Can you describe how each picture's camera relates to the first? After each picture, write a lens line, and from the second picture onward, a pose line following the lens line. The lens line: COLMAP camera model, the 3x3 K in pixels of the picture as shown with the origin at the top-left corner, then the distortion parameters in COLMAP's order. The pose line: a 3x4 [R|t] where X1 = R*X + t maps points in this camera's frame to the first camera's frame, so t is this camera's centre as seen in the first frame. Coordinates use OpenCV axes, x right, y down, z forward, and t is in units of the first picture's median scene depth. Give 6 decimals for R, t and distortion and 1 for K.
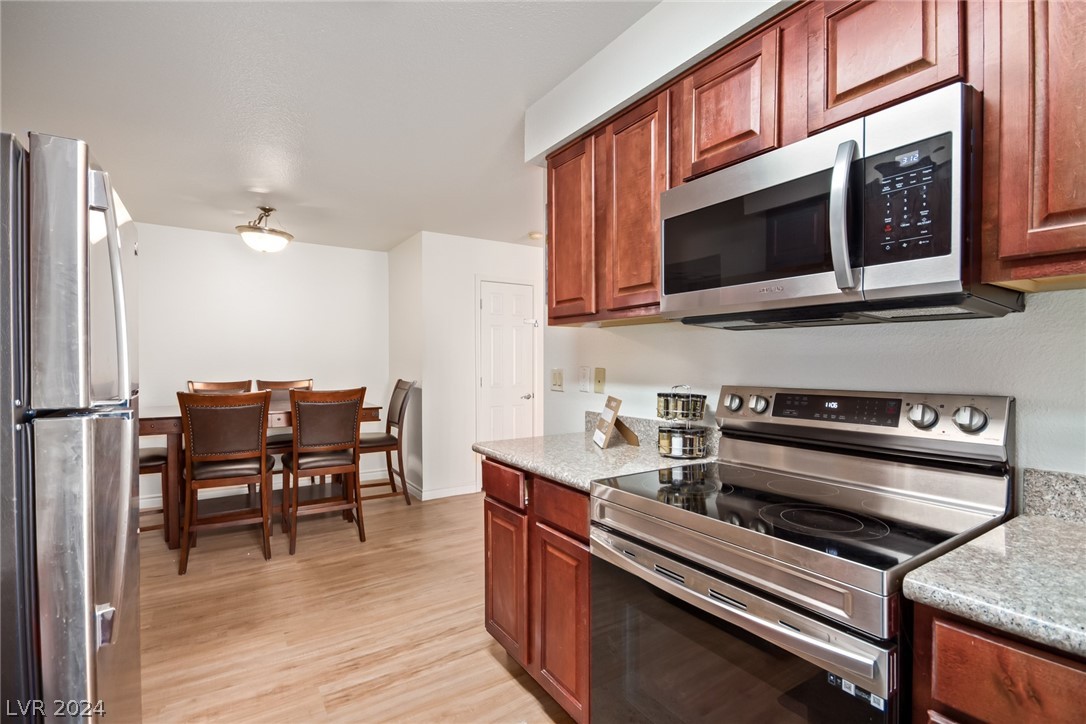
lens RADIAL K [[500.4, 0, 531.6], [0, 500.4, 372.3], [0, 0, 1]] dist [0.020669, -0.000272]
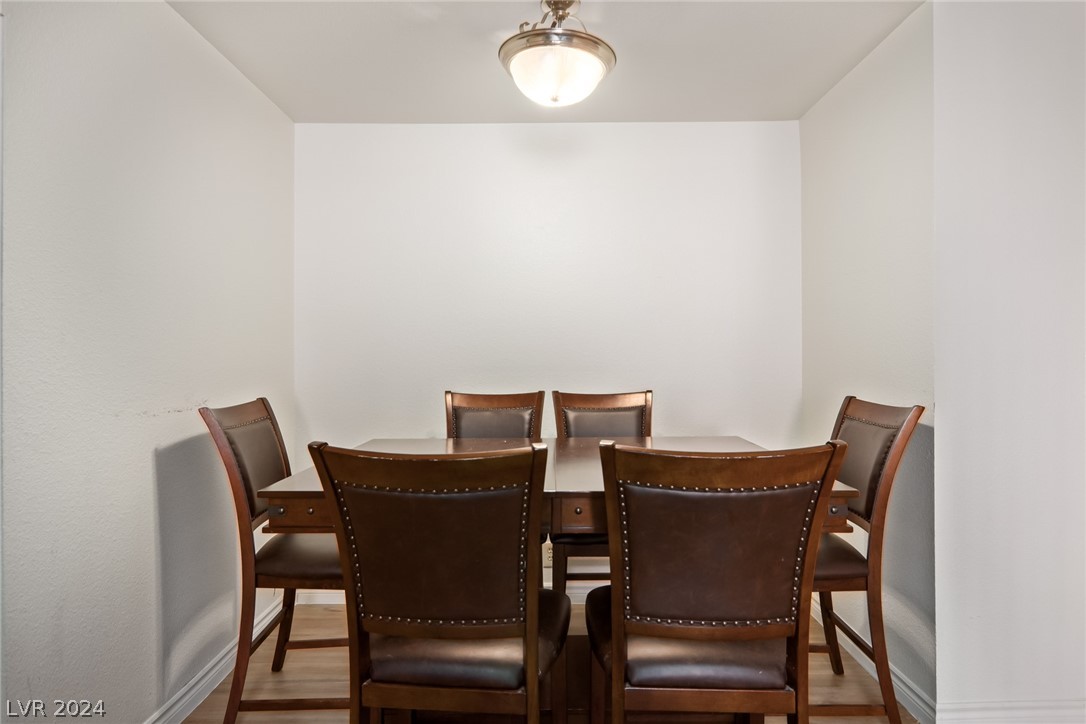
lens RADIAL K [[605.4, 0, 544.8], [0, 605.4, 358.6], [0, 0, 1]] dist [0.001756, 0.000135]
pose [[0.844068, -0.002972, -0.536228, -0.291253], [-0.005758, 0.999877, -0.014606, -0.011669], [0.536205, 0.015417, 0.843947, 0.623443]]
